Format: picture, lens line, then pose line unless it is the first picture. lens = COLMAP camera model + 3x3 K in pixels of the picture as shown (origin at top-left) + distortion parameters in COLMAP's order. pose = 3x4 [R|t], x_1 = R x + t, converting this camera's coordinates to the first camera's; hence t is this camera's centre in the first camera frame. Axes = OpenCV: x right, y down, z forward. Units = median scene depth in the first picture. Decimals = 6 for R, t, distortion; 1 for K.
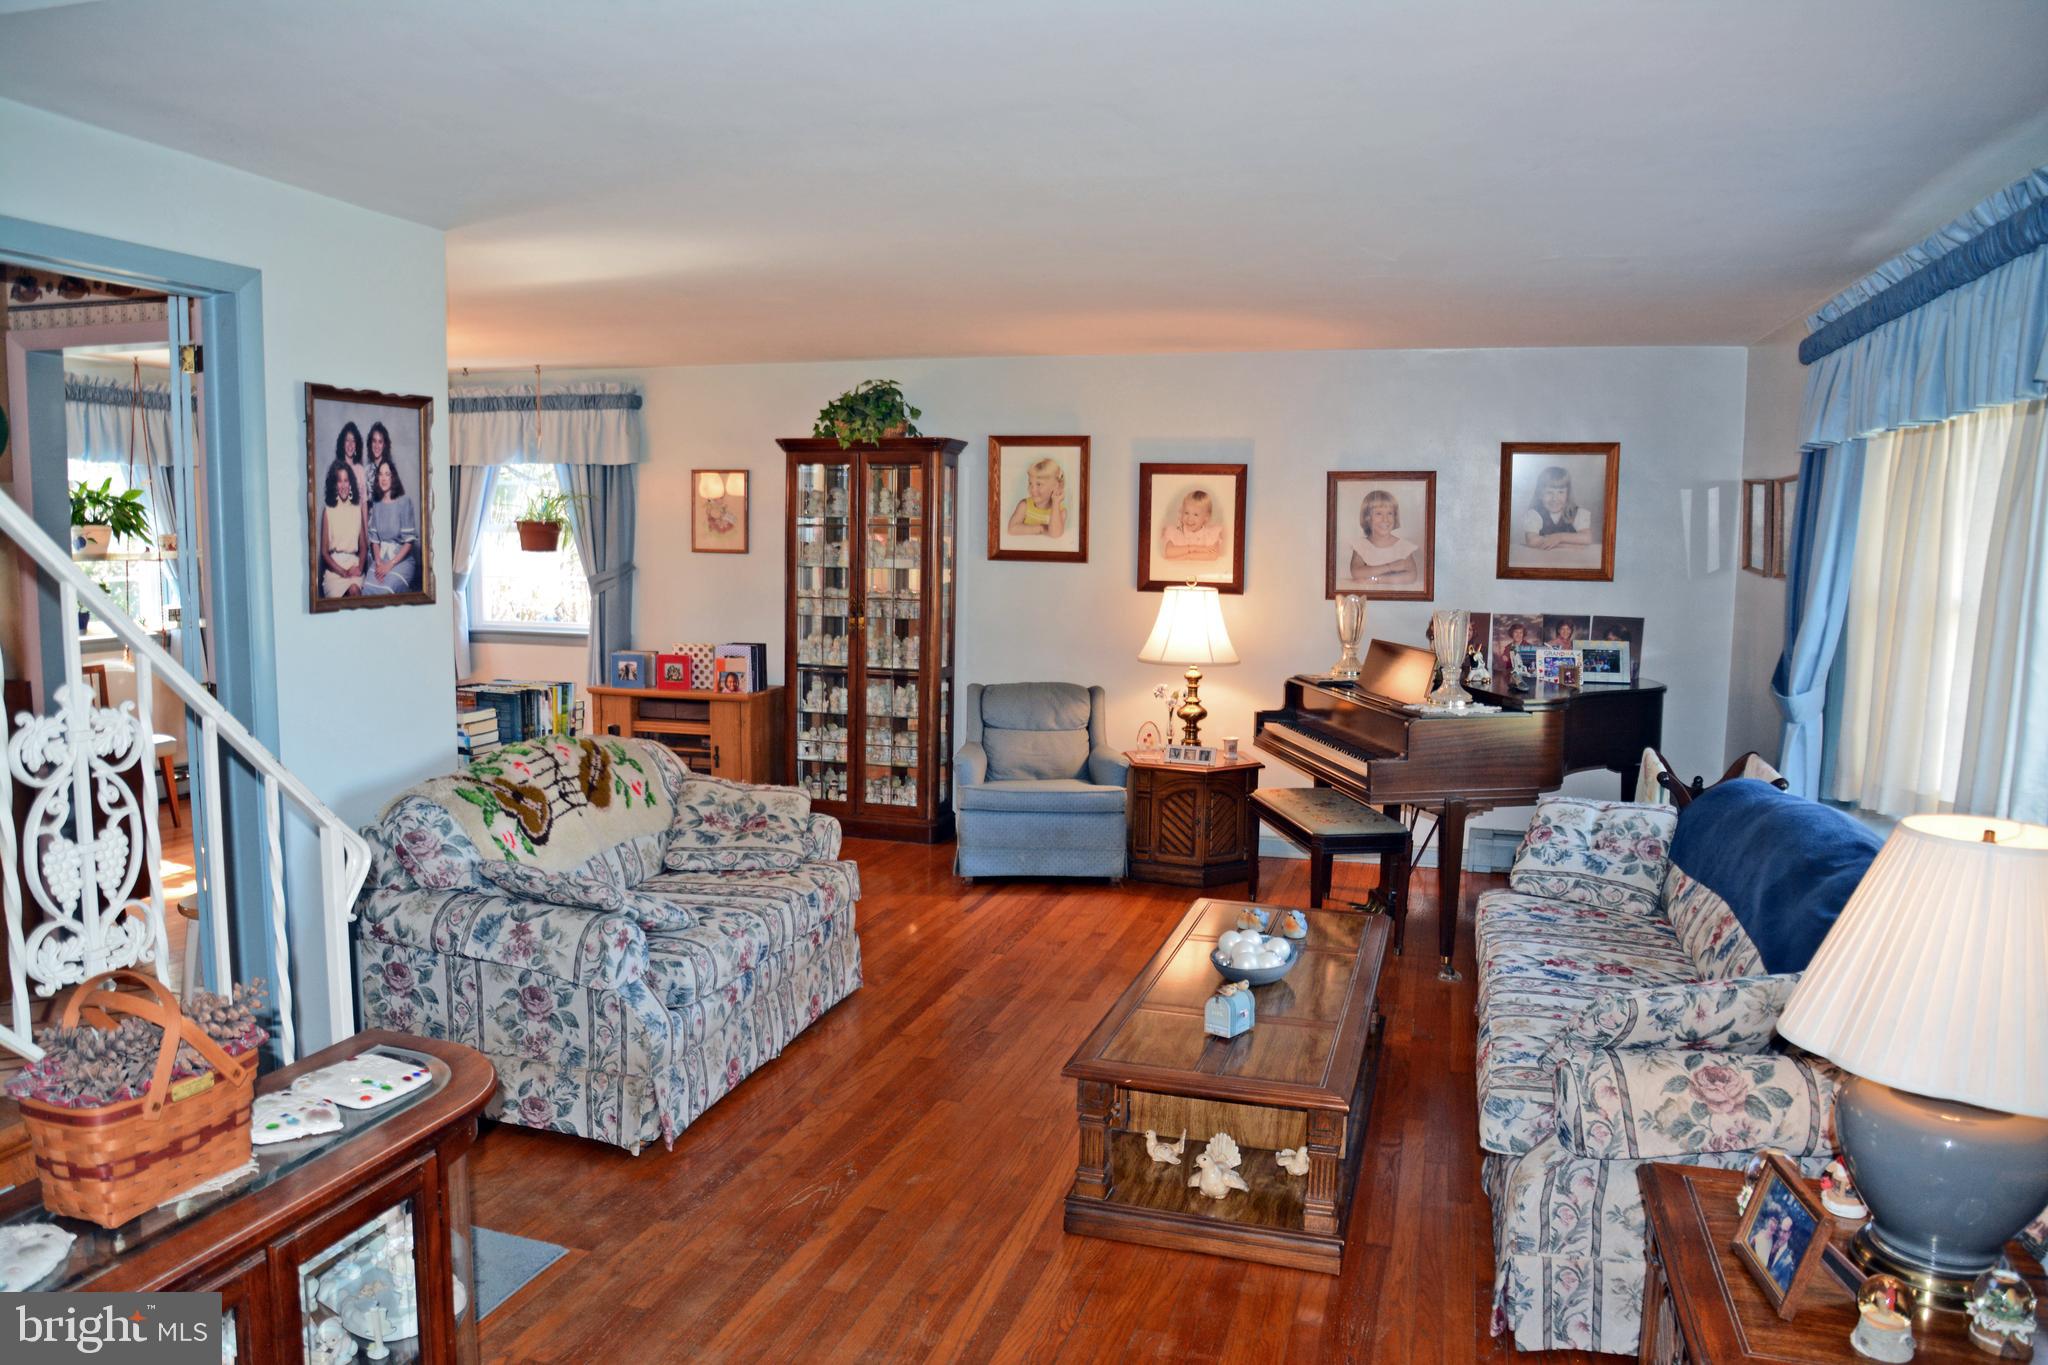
lens RADIAL K [[1436.4, 0, 1004.8], [0, 1436.4, 702.1], [0, 0, 1]] dist [-0.137657, 0.080530]
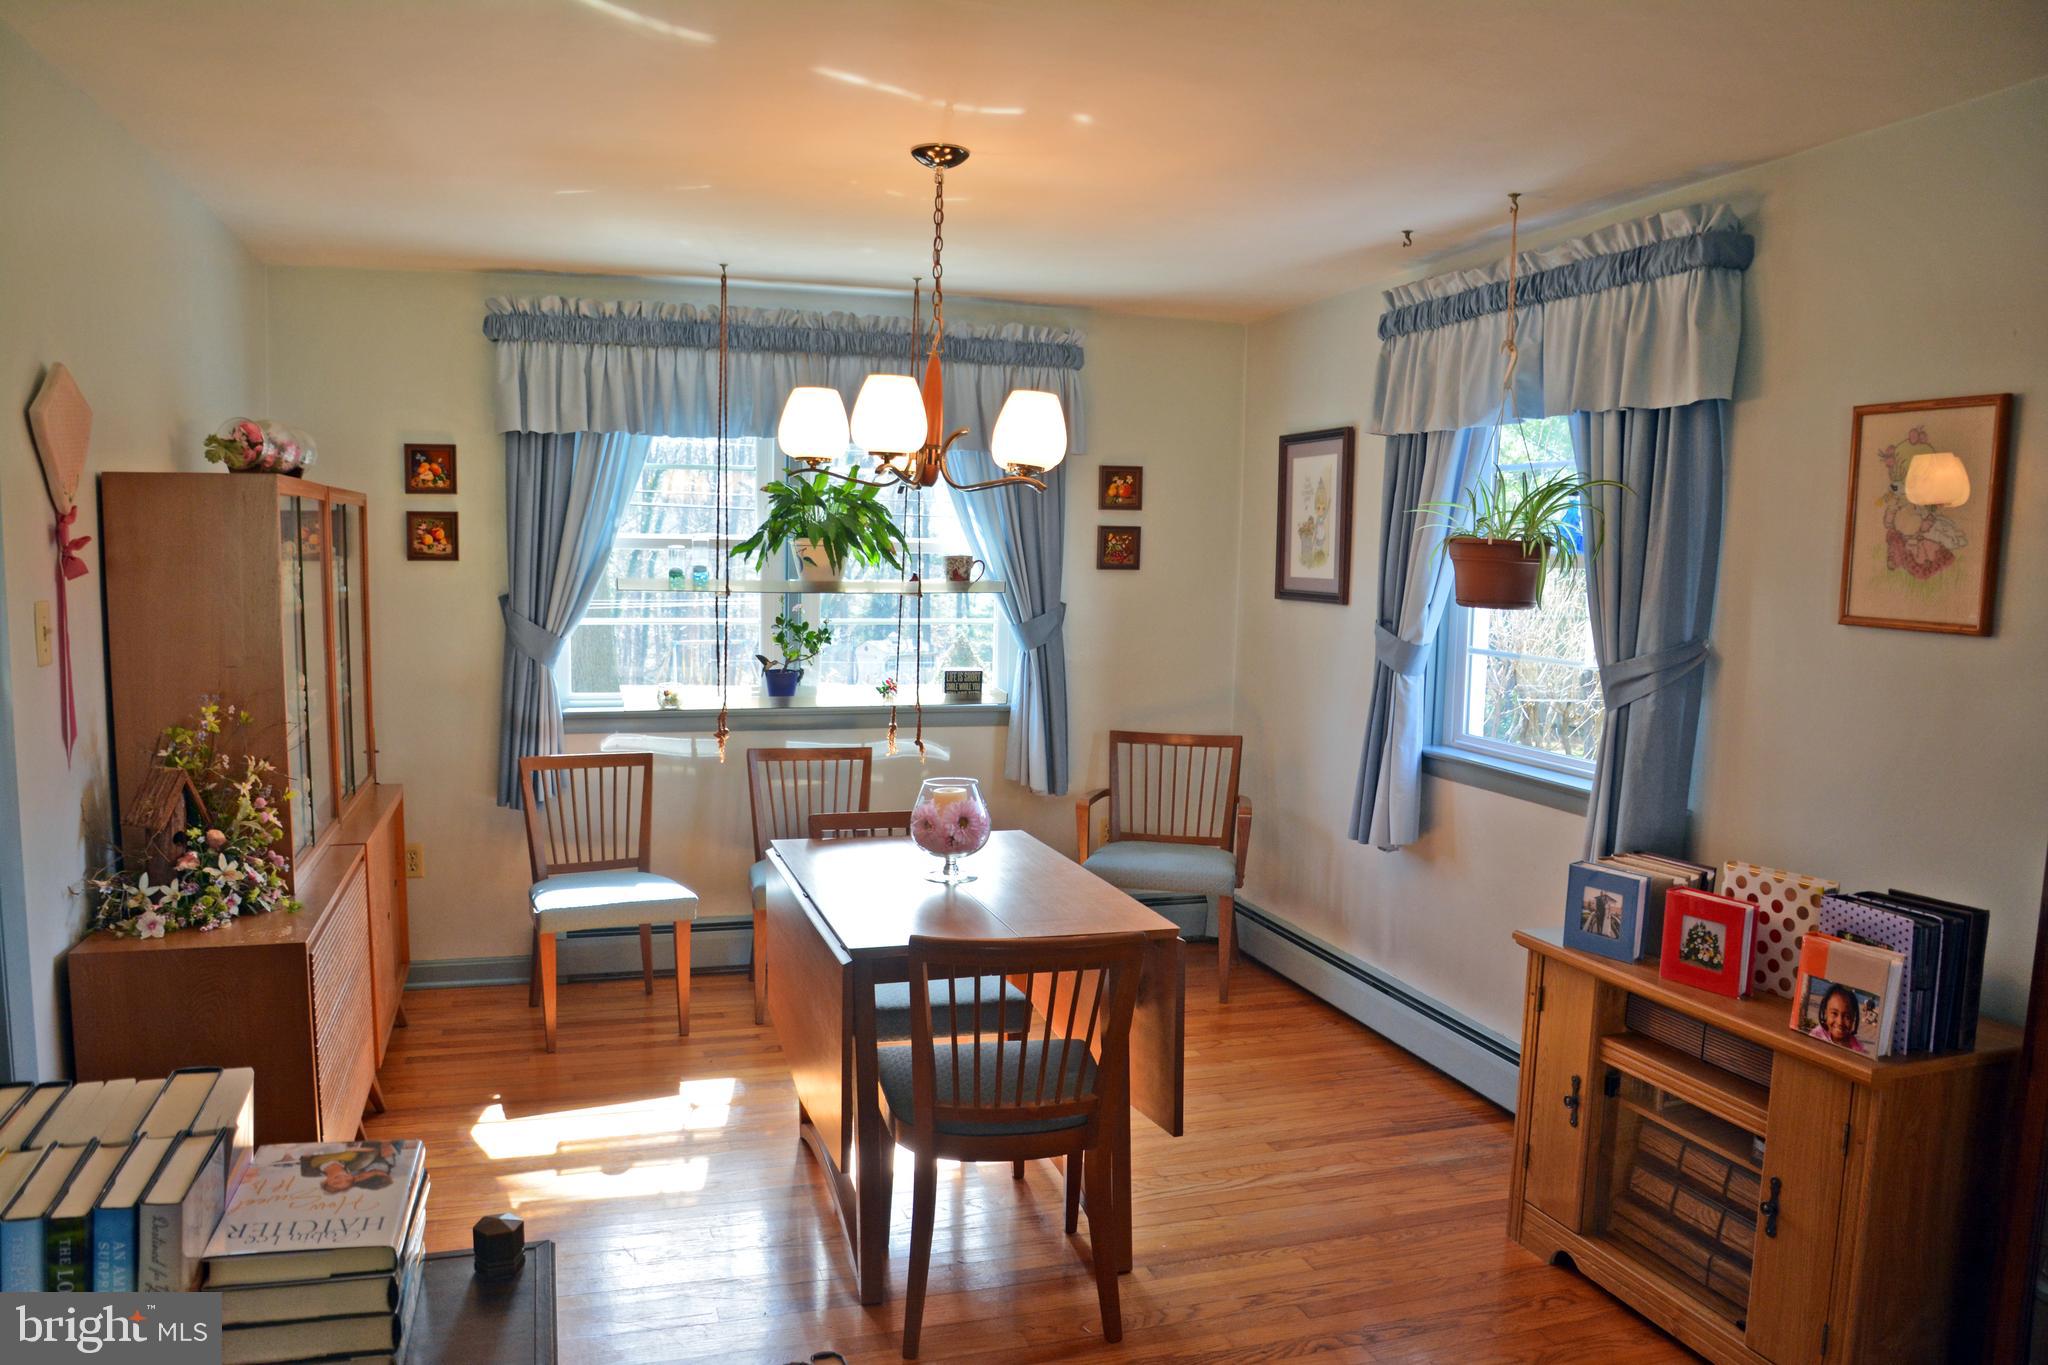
lens RADIAL K [[1446.5, 0, 1010.9], [0, 1446.5, 724.8], [0, 0, 1]] dist [-0.134113, 0.082409]
pose [[0.565971, 0.095905, -0.818828, -0.044603], [-0.110862, 0.993043, 0.039682, -0.082815], [0.816937, 0.068318, 0.572666, 0.730422]]
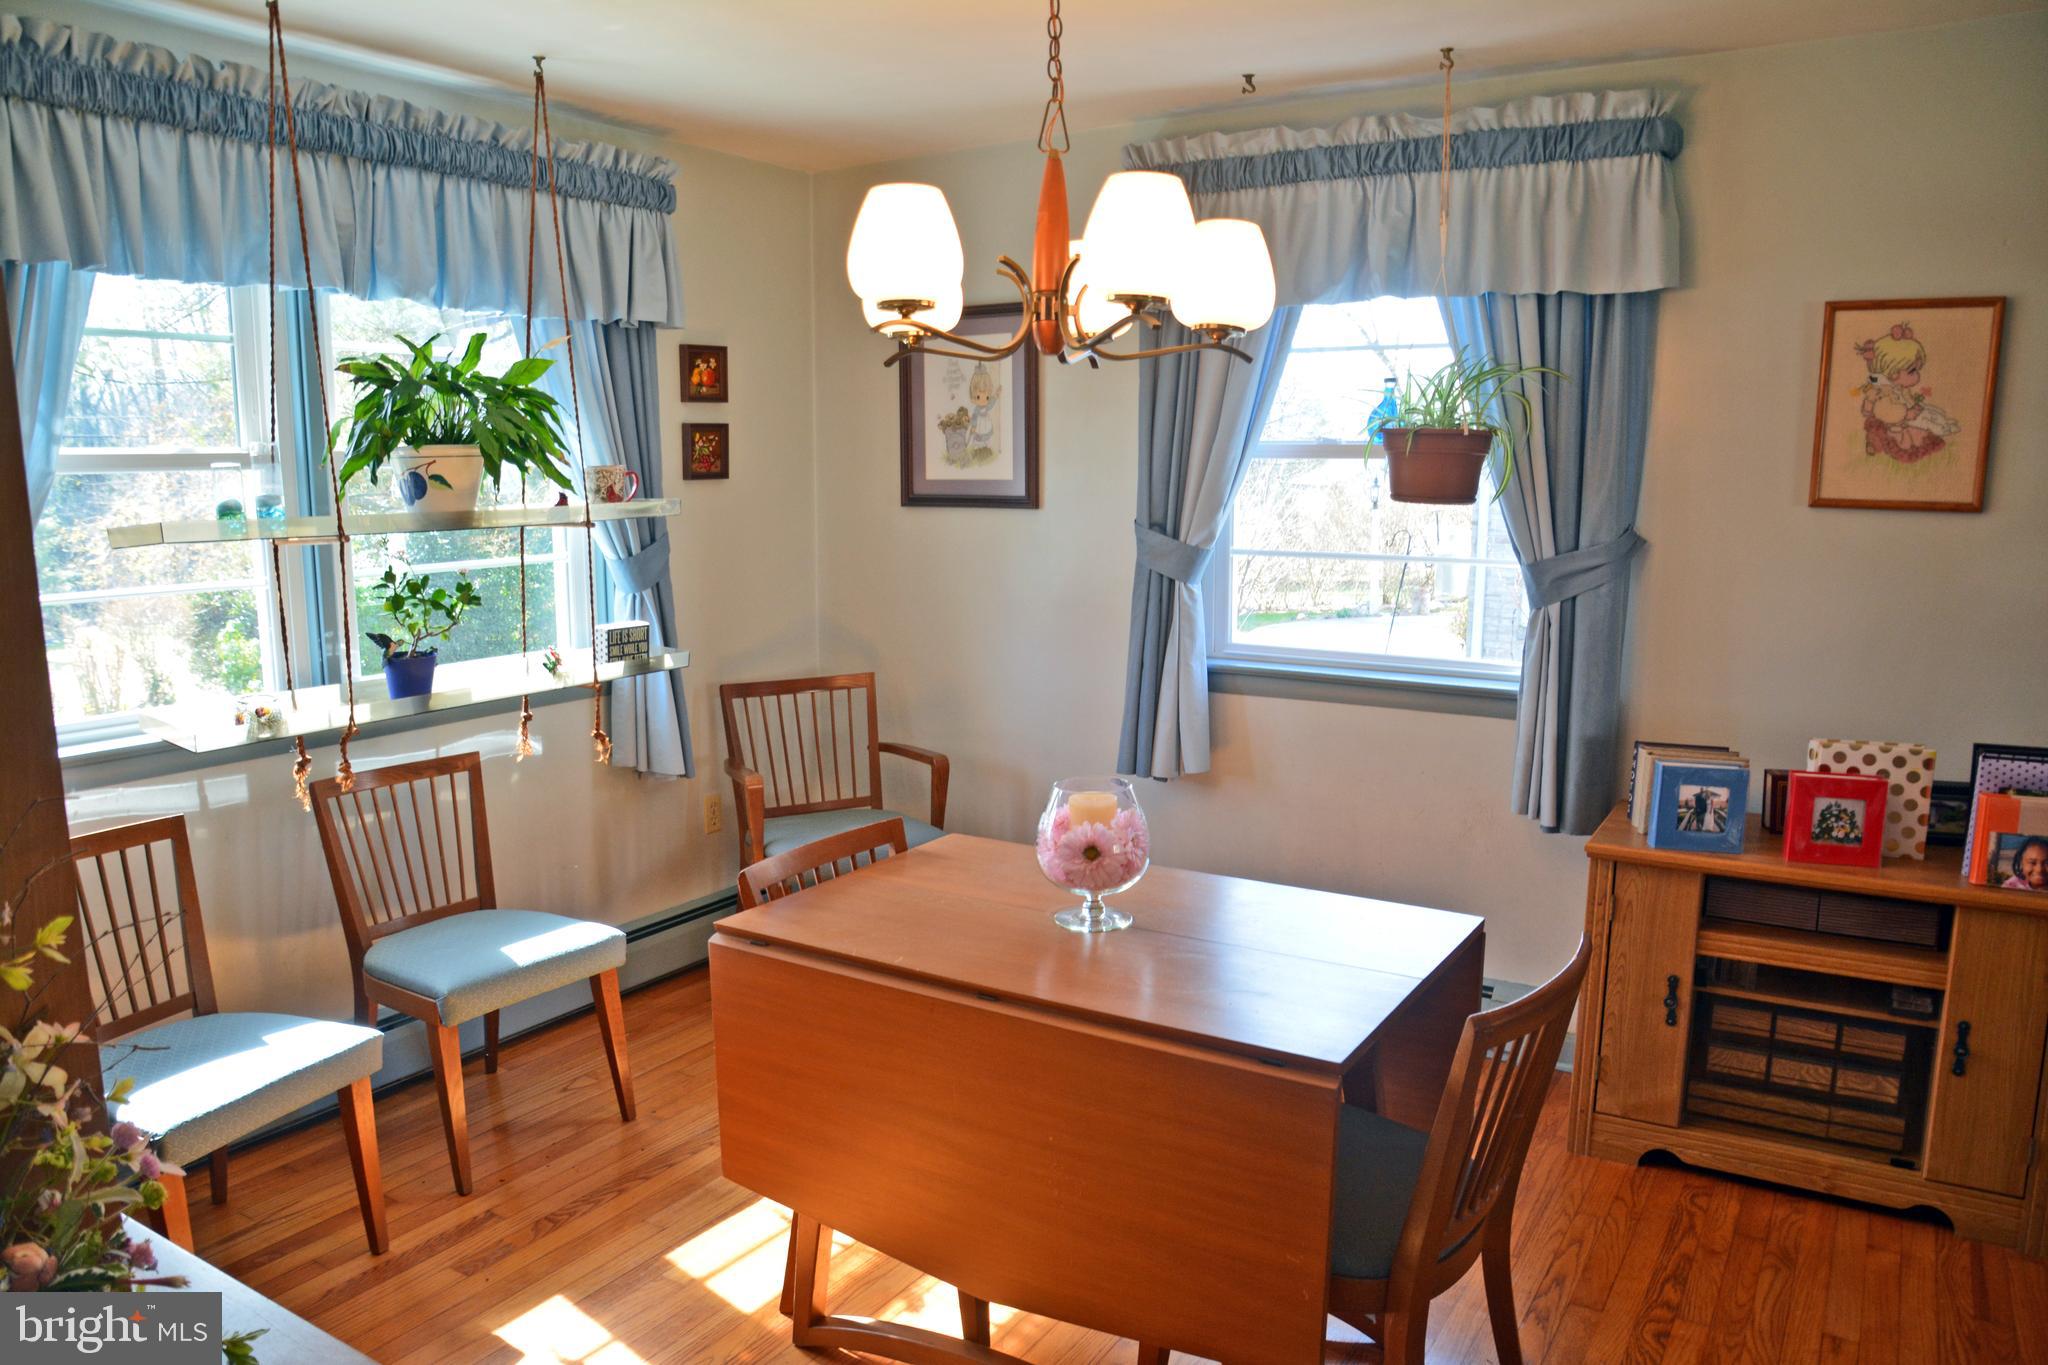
lens RADIAL K [[1446.5, 0, 1010.9], [0, 1446.5, 724.8], [0, 0, 1]] dist [-0.134113, 0.082409]
pose [[0.963235, 0.031162, -0.266845, -0.400111], [-0.015559, 0.998054, 0.060388, -0.076156], [0.268208, -0.054016, 0.961846, 0.660413]]
